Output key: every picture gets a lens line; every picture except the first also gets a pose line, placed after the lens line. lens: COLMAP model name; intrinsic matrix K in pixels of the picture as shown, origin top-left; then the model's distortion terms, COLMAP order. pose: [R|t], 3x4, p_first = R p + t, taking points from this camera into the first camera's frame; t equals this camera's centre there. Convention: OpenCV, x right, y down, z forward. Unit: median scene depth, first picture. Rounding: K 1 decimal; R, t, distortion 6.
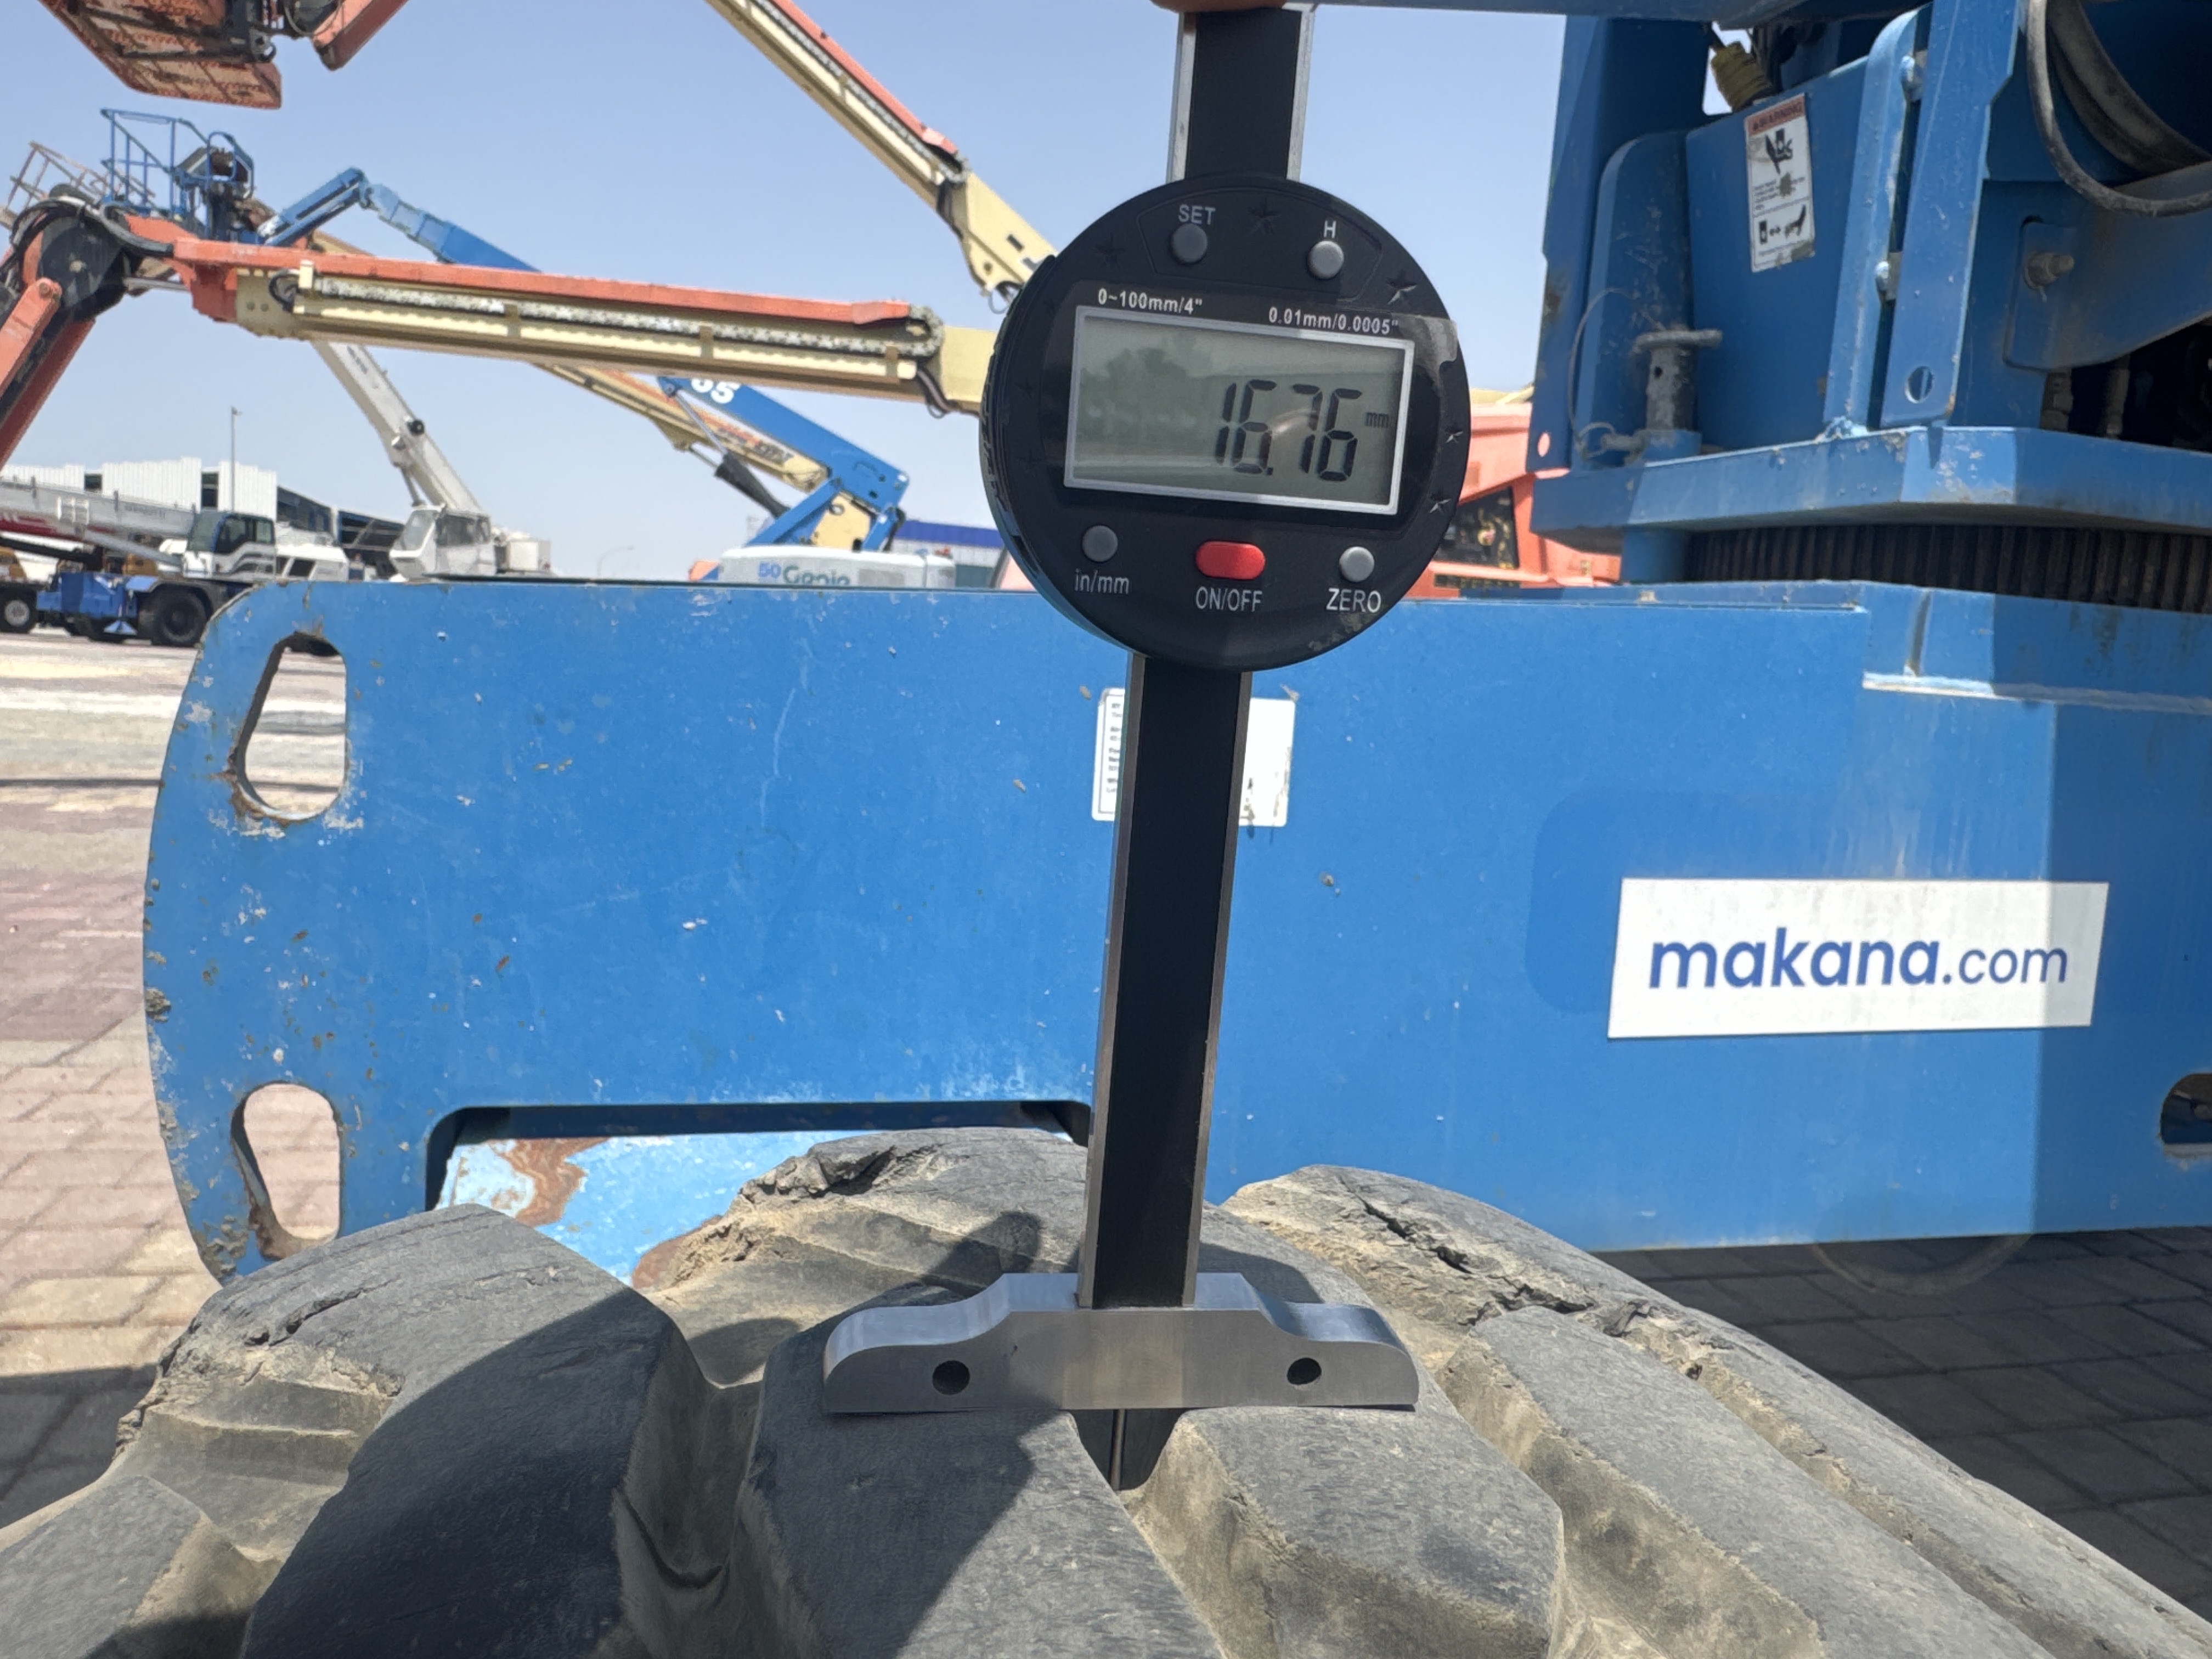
lens RADIAL K [[1559.5, 0, 1119.8], [0, 1559.5, 825.9], [0, 0, 1]] dist [0.000489, -0.001778]
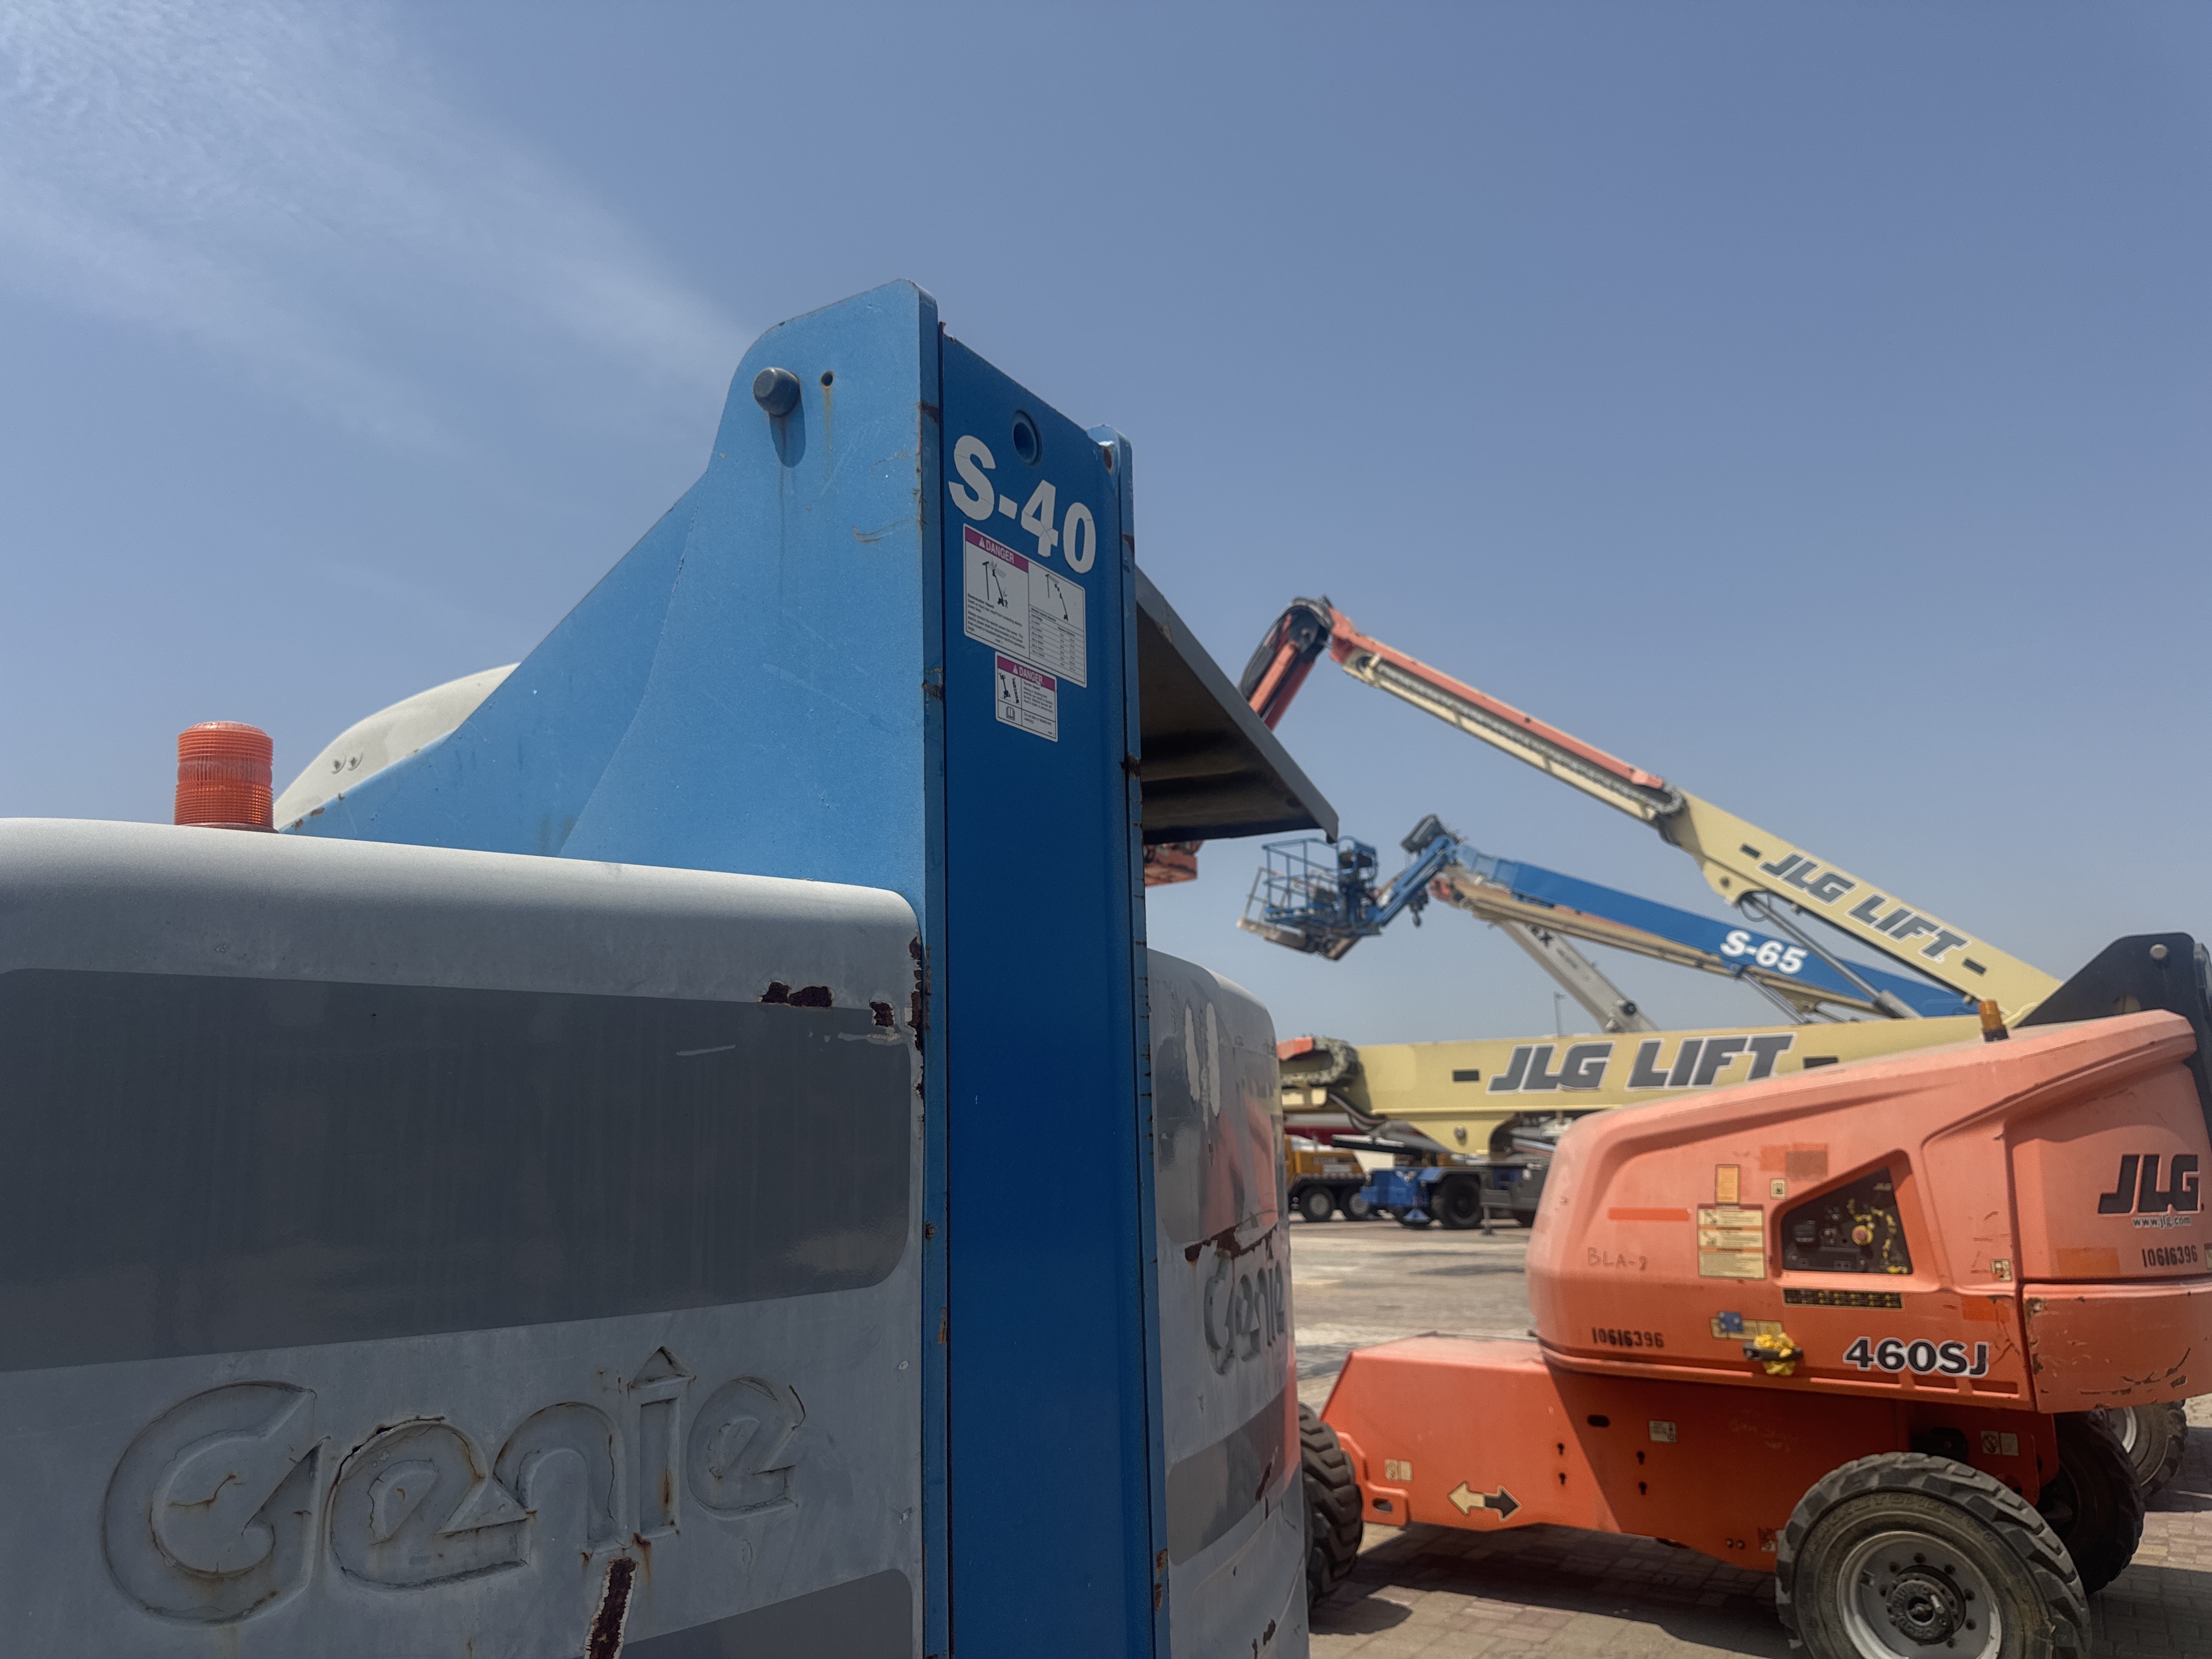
lens RADIAL K [[1573.4, 0, 1106.0], [0, 1573.4, 829.5], [0, 0, 1]] dist [0.003721, -0.034784]
pose [[0.678133, -0.226098, -0.699296, 0.377290], [-0.018195, 0.946046, -0.323522, -0.074141], [0.734714, 0.232115, 0.637431, 0.100735]]
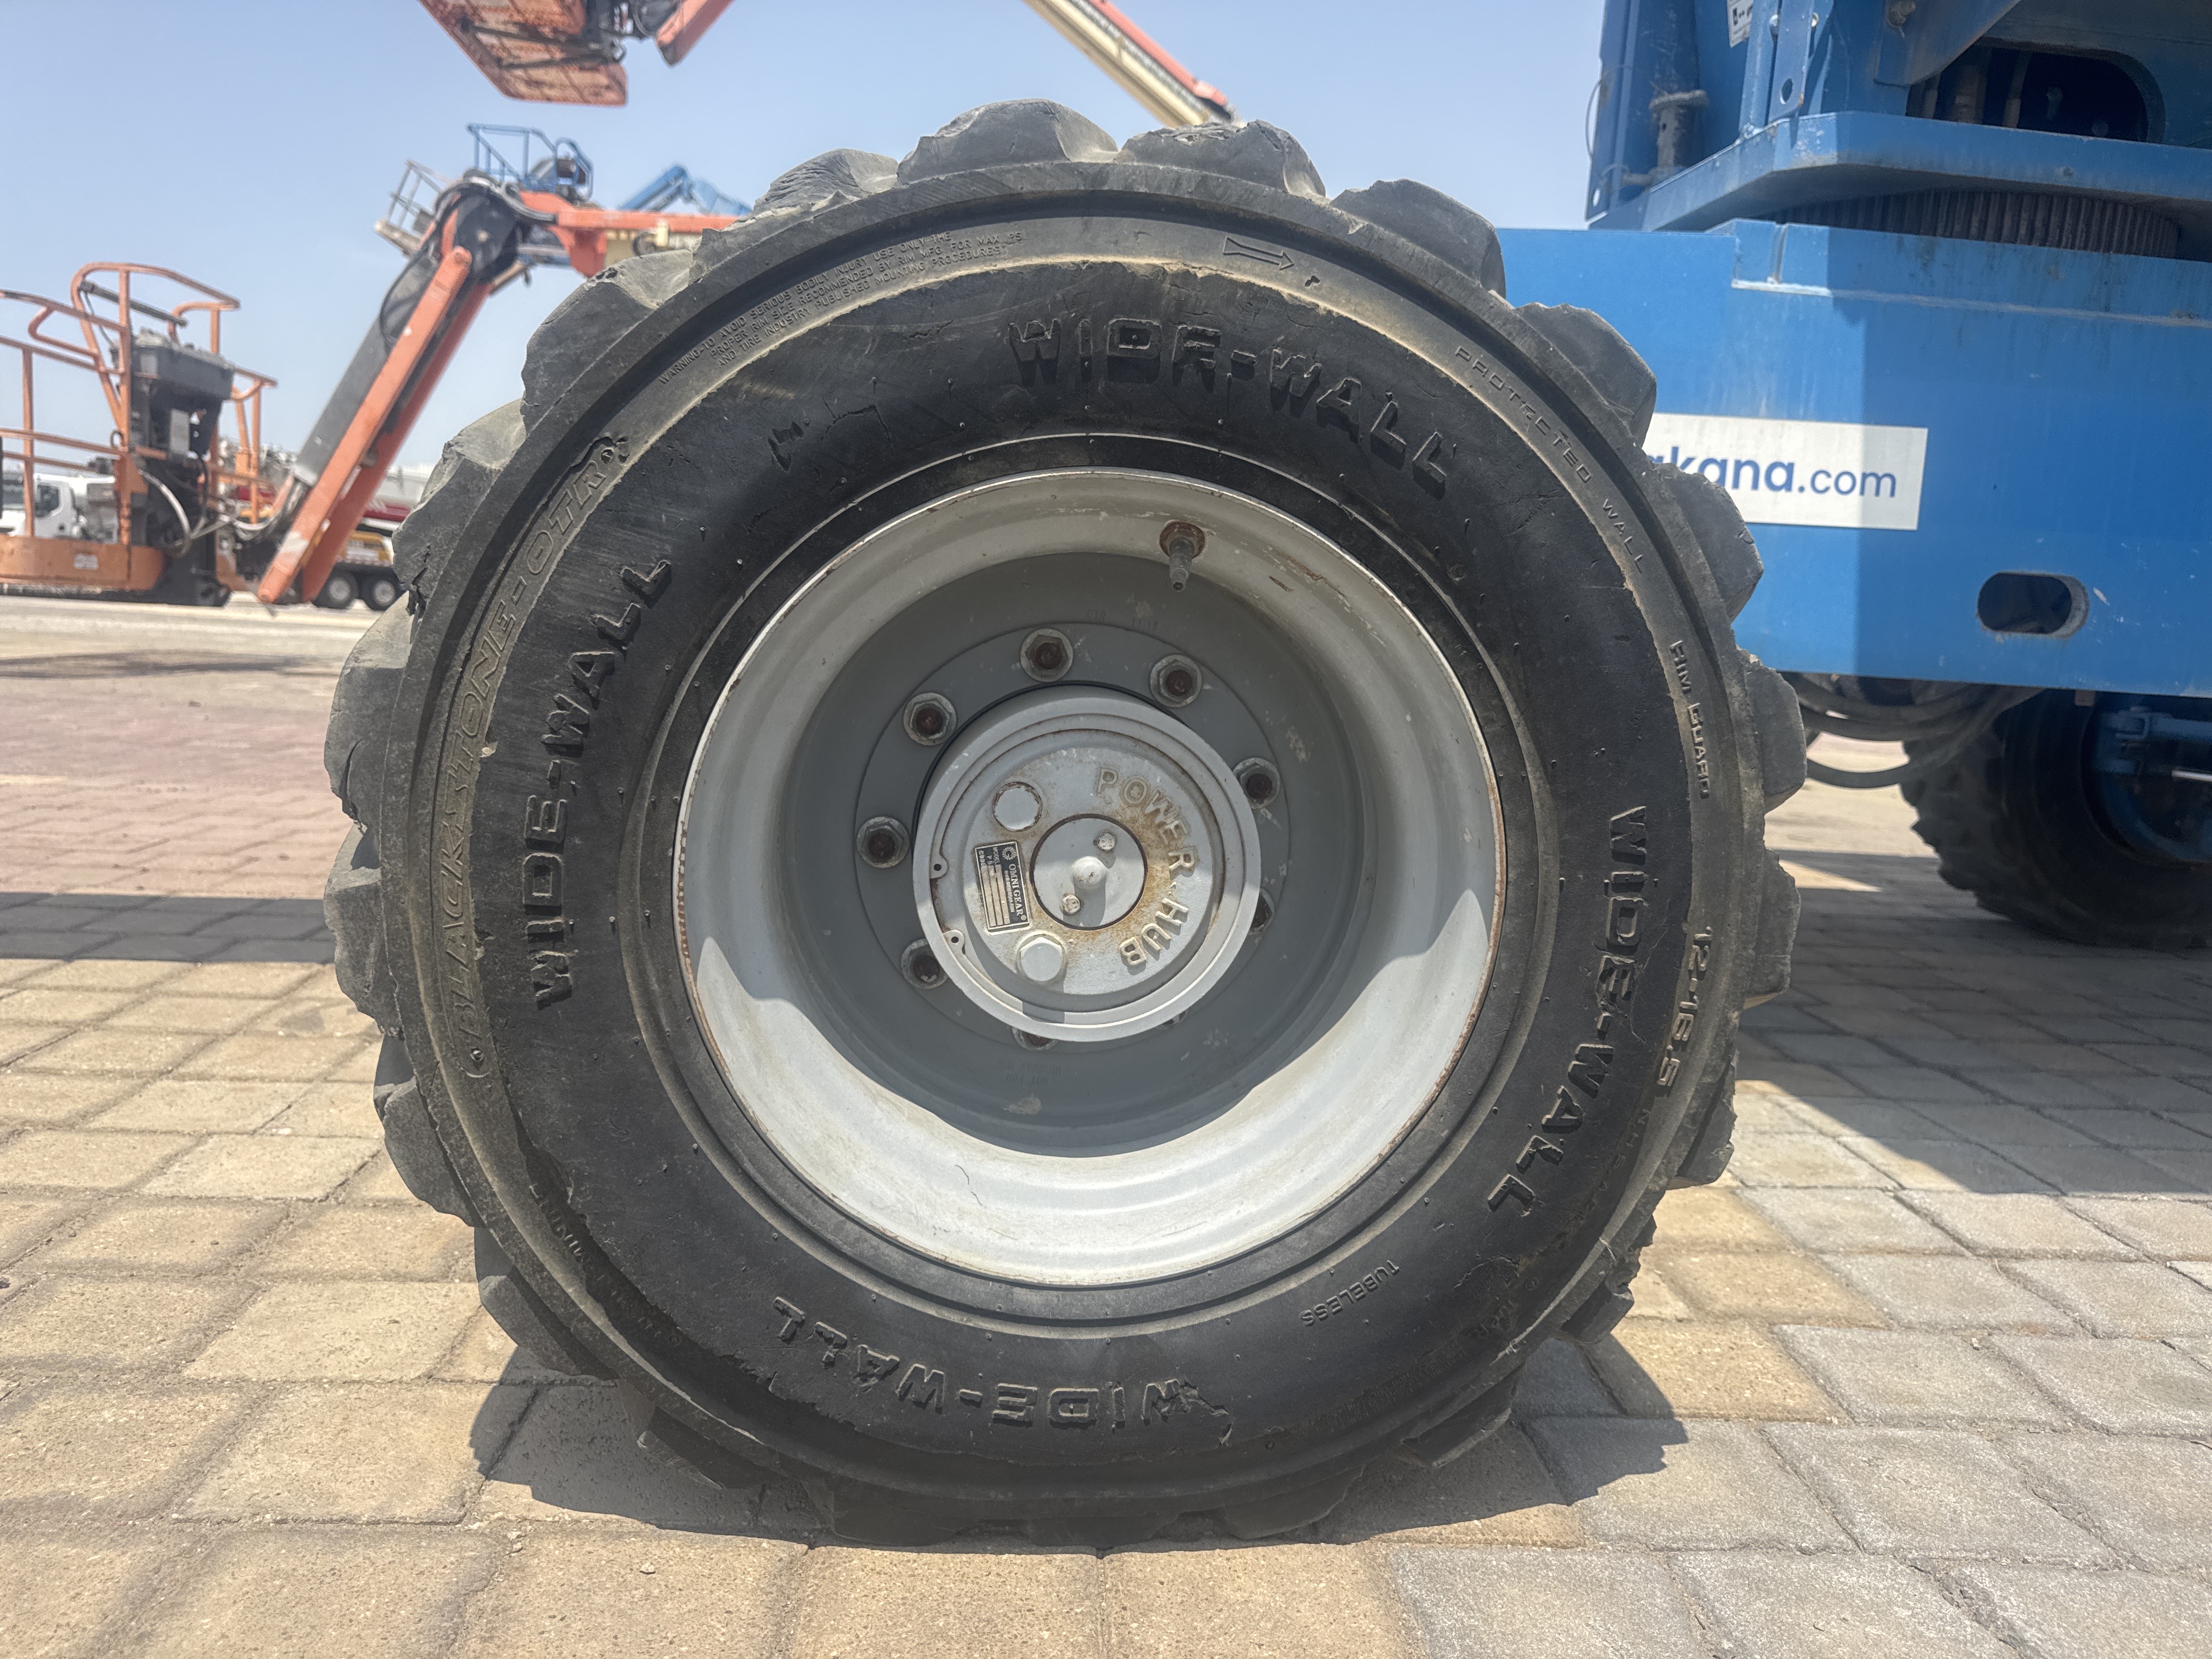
lens RADIAL K [[1580.3, 0, 1106.0], [0, 1580.3, 829.5], [0, 0, 1]] dist [-0.006345, 0.003603]
pose [[0.983291, 0.014984, -0.181421, 0.016293], [-0.012552, 0.999815, 0.014547, 0.043874], [0.181606, -0.012027, 0.983298, -0.065902]]
